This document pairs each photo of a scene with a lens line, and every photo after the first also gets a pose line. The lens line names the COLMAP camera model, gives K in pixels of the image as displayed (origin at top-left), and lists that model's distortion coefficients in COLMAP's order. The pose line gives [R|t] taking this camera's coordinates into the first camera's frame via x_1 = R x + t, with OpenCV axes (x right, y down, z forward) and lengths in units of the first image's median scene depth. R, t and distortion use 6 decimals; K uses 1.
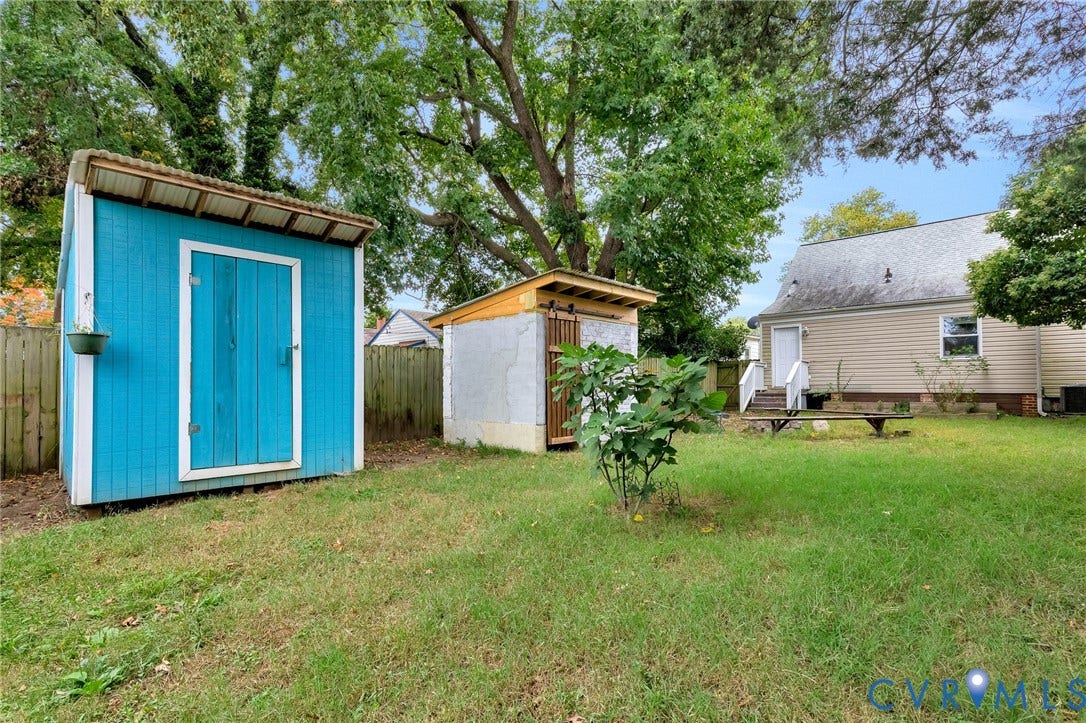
lens RADIAL K [[537.4, 0, 515.7], [0, 537.4, 380.8], [0, 0, 1]] dist [0.000249, -0.002599]
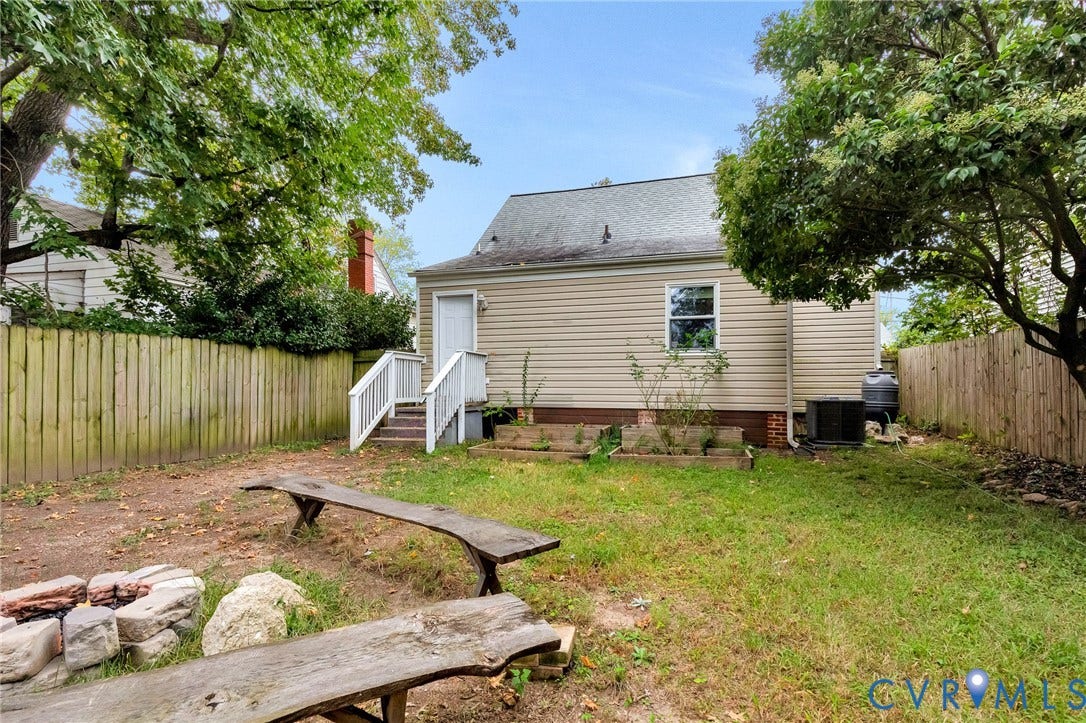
lens RADIAL K [[537.4, 0, 544.1], [0, 537.4, 366.2], [0, 0, 1]] dist [0.000249, -0.002599]
pose [[0.901247, 0.016488, 0.432991, 0.397131], [-0.010372, 0.999810, -0.016483, -0.015142], [-0.433181, 0.010364, 0.901247, 0.502093]]
